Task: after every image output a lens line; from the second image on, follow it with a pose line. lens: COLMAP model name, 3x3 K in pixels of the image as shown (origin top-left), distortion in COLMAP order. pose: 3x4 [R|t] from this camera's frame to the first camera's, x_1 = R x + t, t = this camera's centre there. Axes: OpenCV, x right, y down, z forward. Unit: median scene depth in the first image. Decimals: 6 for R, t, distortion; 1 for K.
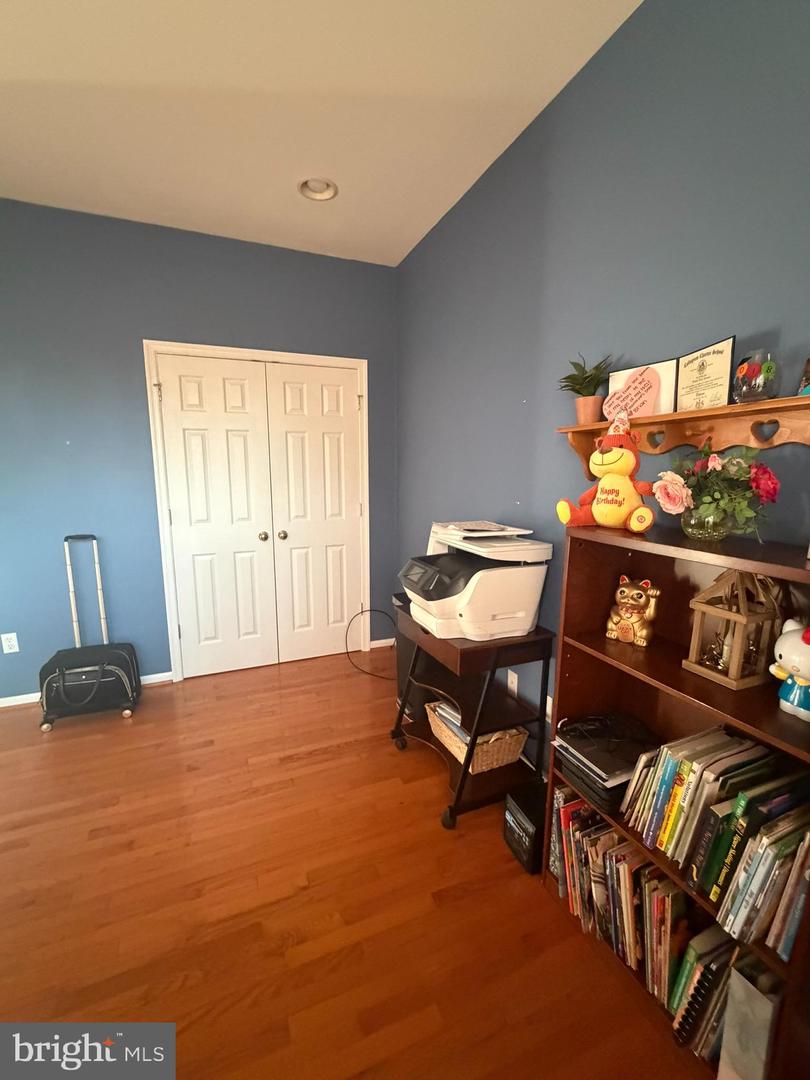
lens RADIAL K [[455.8, 0, 405.0], [0, 455.8, 540.0], [0, 0, 1]] dist [-0.000798, -0.000032]
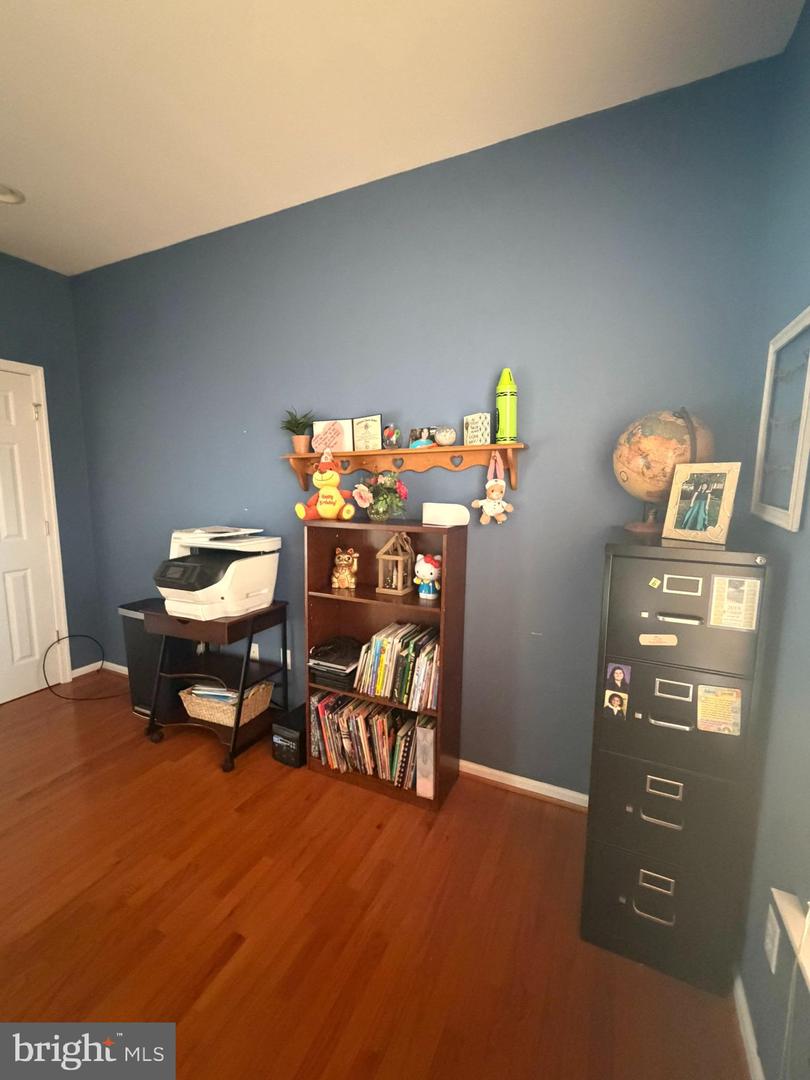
lens RADIAL K [[455.8, 0, 405.0], [0, 455.8, 540.0], [0, 0, 1]] dist [-0.000798, -0.000032]
pose [[0.743424, -0.086713, 0.663175, -0.433265], [0.106022, 0.994301, 0.011157, 0.058223], [-0.660363, 0.062017, 0.748381, -0.391444]]
